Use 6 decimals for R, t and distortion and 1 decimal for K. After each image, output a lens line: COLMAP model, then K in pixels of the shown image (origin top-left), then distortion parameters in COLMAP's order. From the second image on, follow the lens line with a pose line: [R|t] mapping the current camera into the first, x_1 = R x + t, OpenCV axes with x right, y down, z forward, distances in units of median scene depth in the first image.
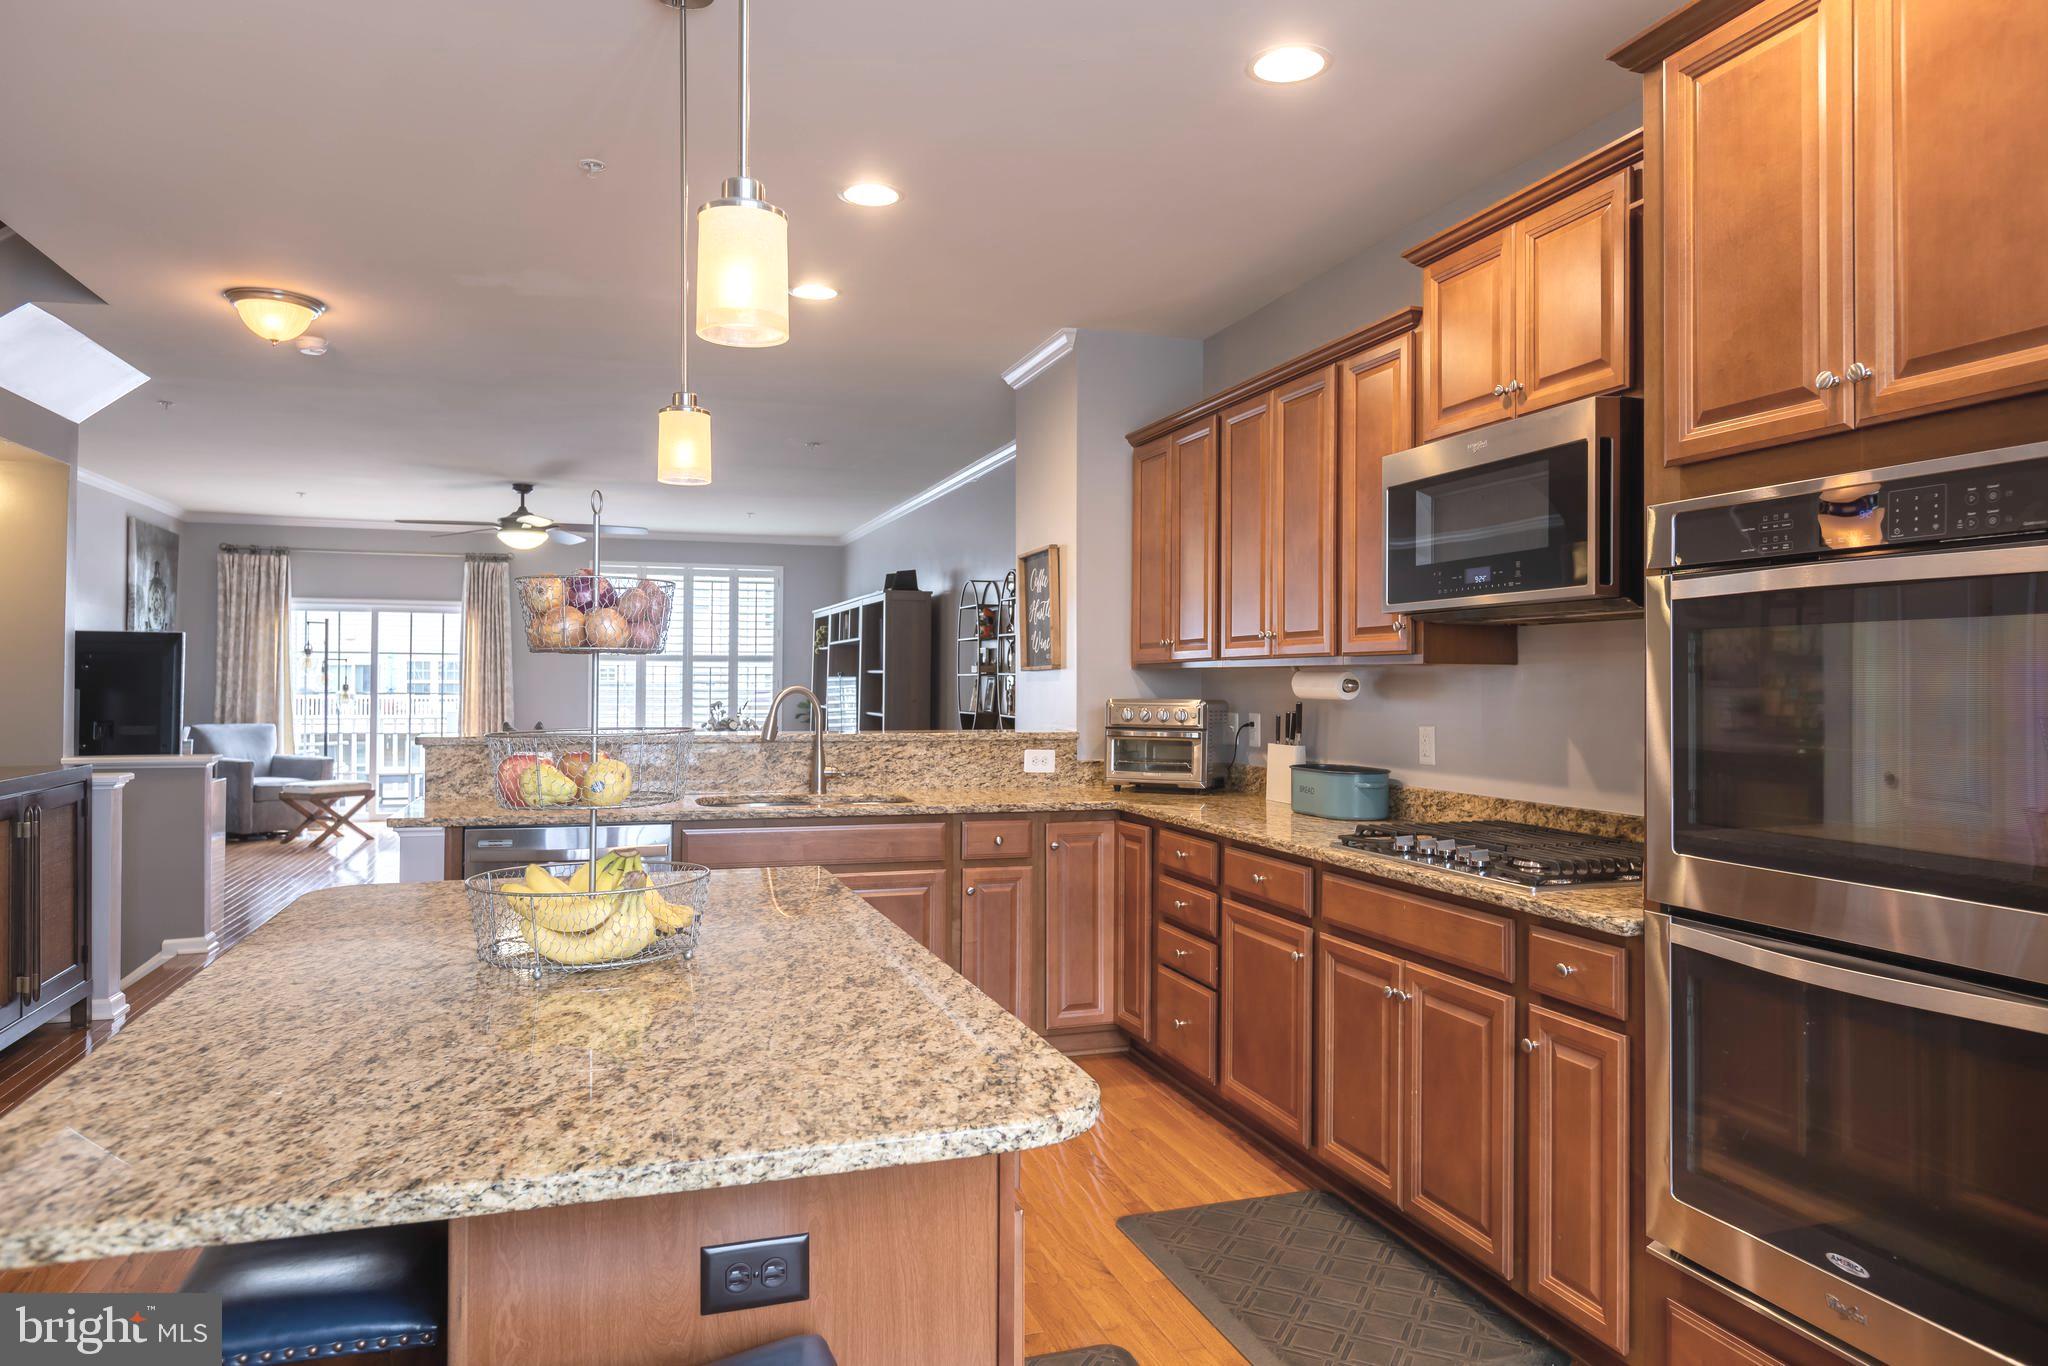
lens RADIAL K [[1298.0, 0, 1027.1], [0, 1298.0, 670.6], [0, 0, 1]] dist [0.003087, -0.001926]
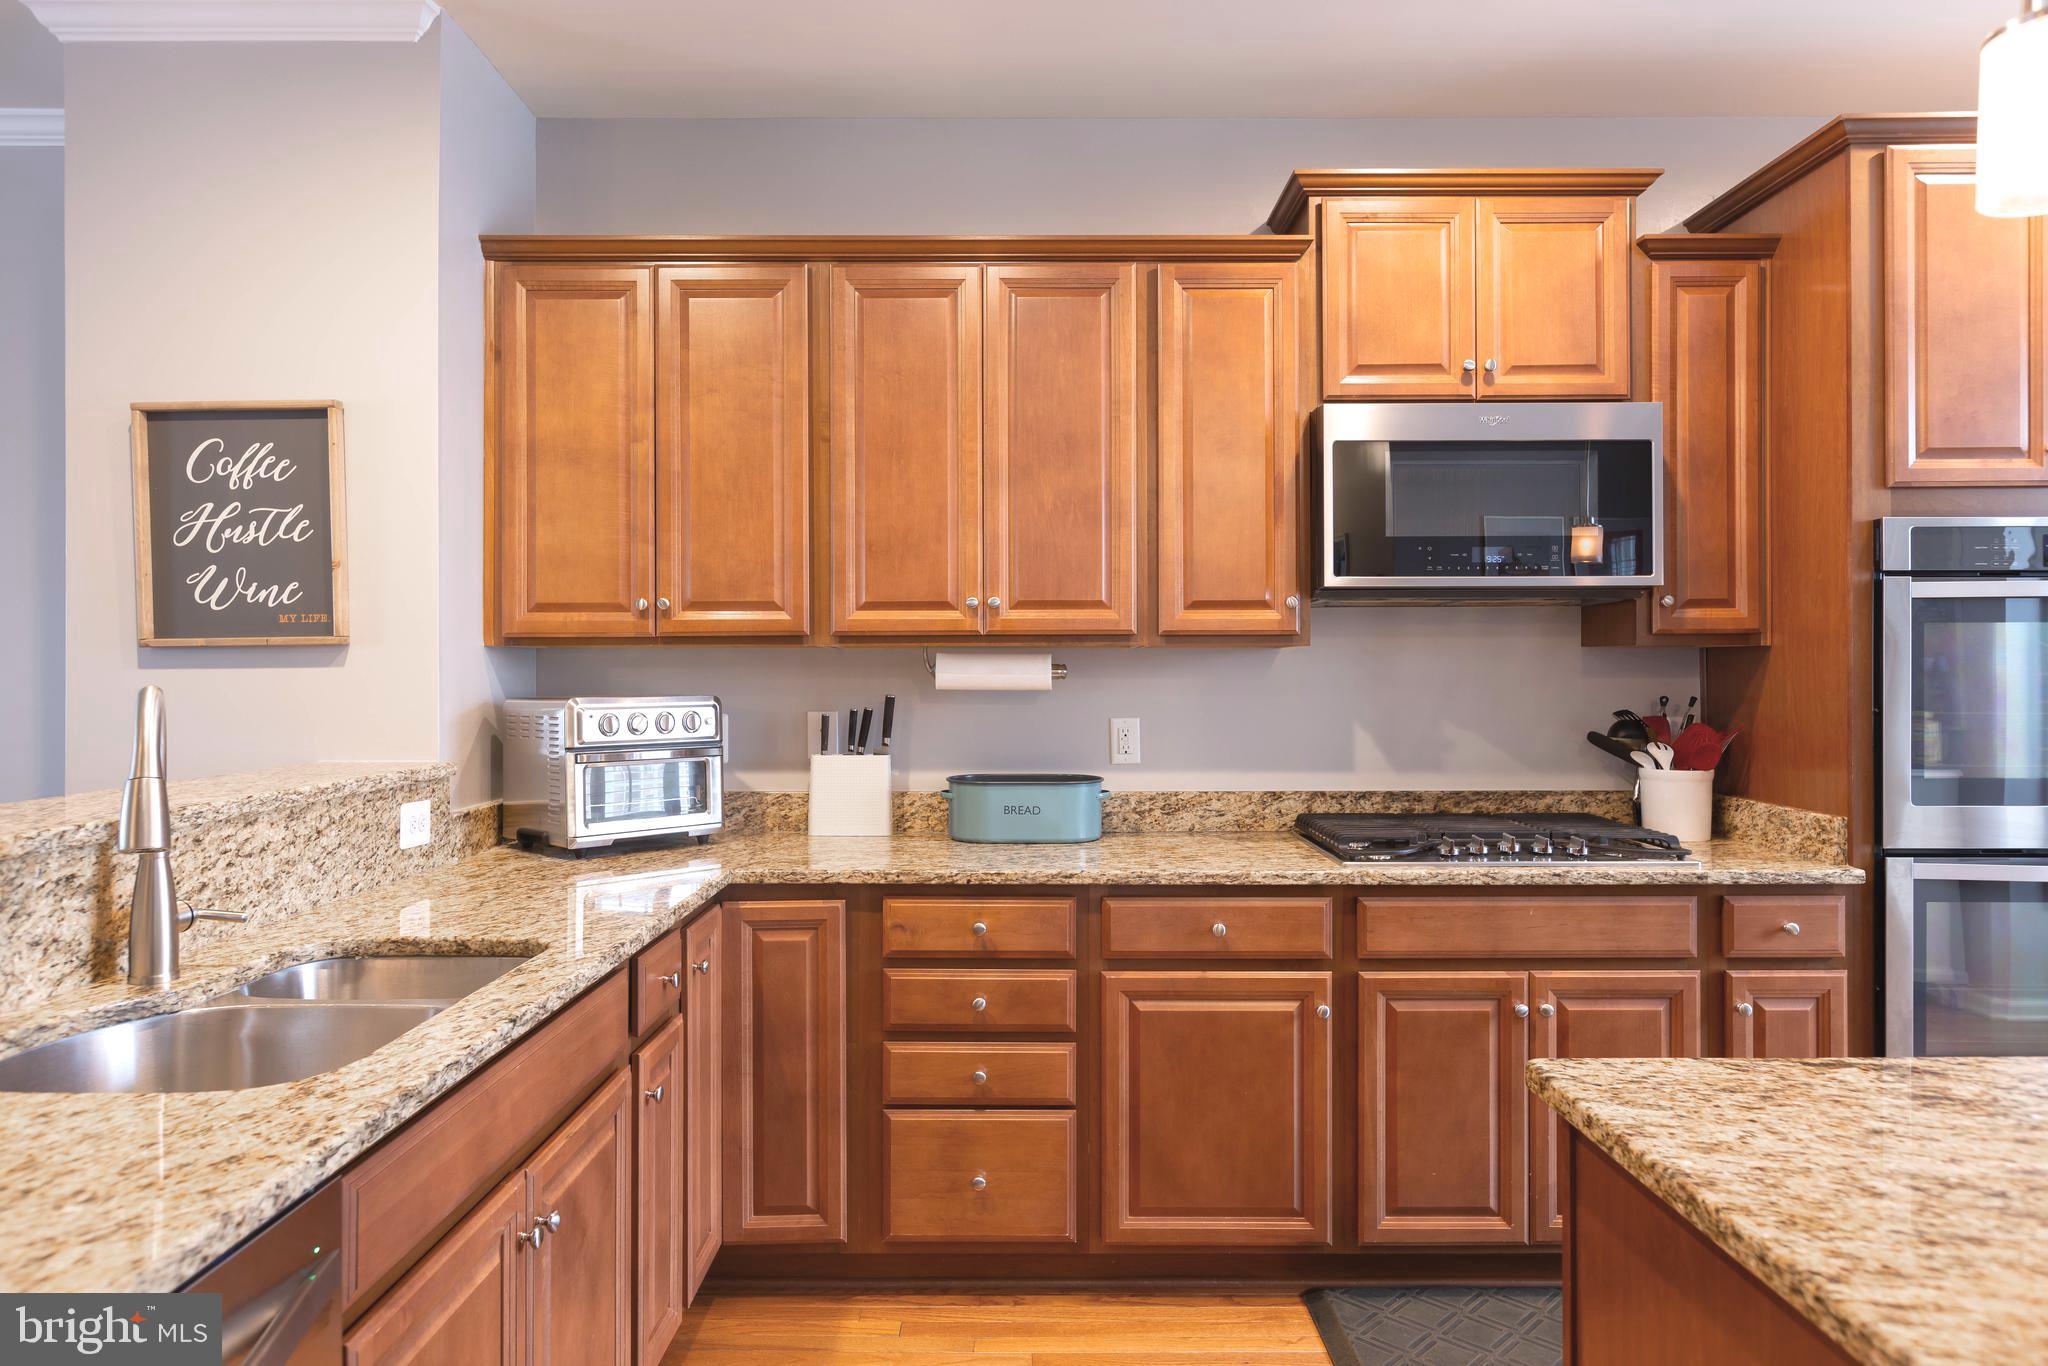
lens RADIAL K [[1298.0, 0, 1017.8], [0, 1298.0, 669.8], [0, 0, 1]] dist [0.003087, -0.001926]
pose [[0.315299, -0.007750, 0.948961, -0.613204], [-0.005989, 0.999930, 0.010156, 0.003580], [-0.948974, -0.008886, 0.315230, 0.938924]]
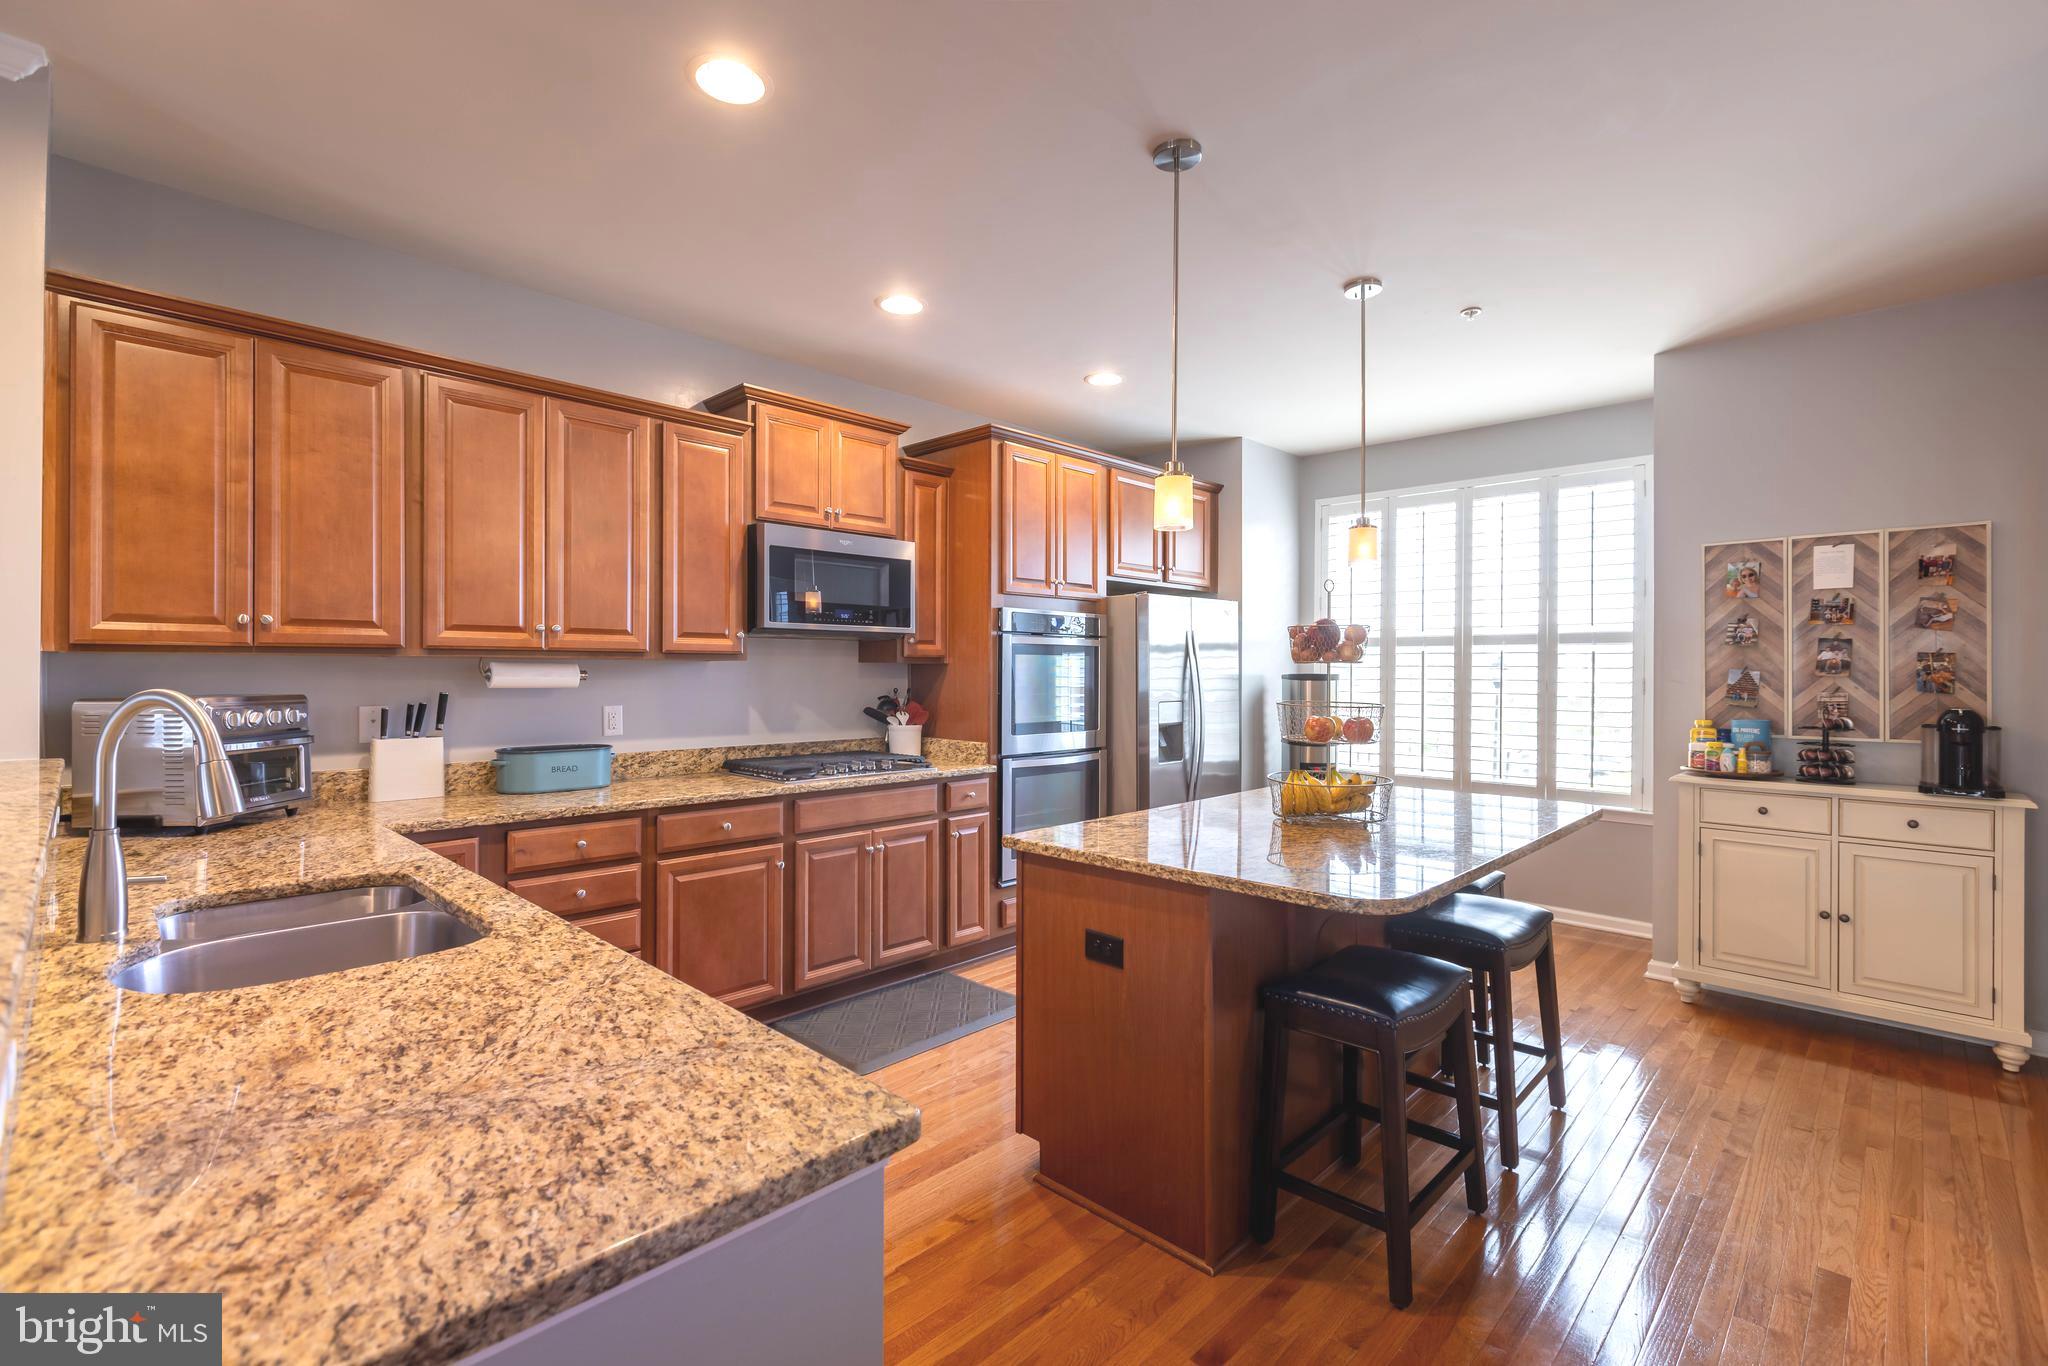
lens RADIAL K [[917.0, 0, 1015.6], [0, 917.0, 677.8], [0, 0, 1]] dist [0.021987, -0.000460]
pose [[-0.455256, -0.013902, 0.890252, -0.818838], [-0.015379, 0.999852, 0.007749, 0.001793], [-0.890228, -0.010164, -0.455402, 1.247103]]
